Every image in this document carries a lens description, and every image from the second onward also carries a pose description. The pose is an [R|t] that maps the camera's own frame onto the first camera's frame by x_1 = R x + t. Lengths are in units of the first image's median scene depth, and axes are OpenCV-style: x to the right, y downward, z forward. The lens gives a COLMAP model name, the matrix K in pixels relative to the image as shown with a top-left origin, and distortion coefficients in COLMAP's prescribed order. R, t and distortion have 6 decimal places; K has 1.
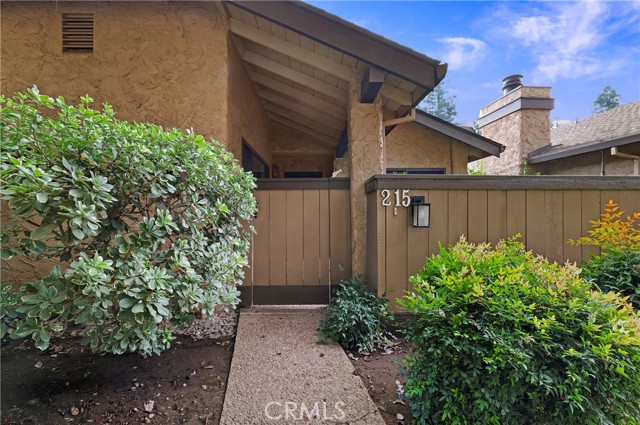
lens RADIAL K [[291.7, 0, 320.6], [0, 291.7, 213.2], [0, 0, 1]] dist [-0.004349, -0.000313]
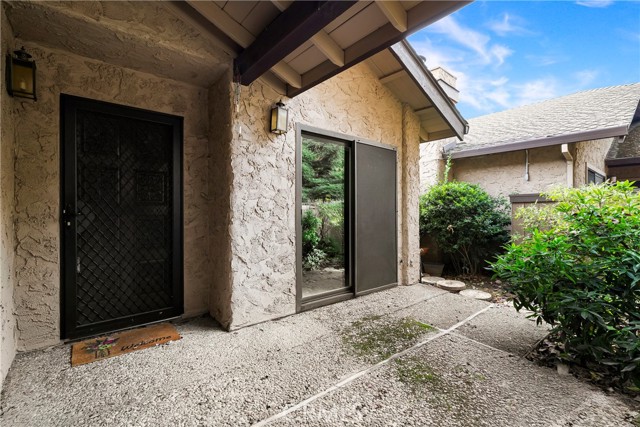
lens RADIAL K [[291.7, 0, 320.4], [0, 291.7, 215.7], [0, 0, 1]] dist [-0.004349, -0.000313]
pose [[0.785749, 0.004083, 0.618532, -0.101885], [-0.001921, 0.999990, -0.004160, -0.000831], [-0.618543, 0.002080, 0.785748, 0.594801]]
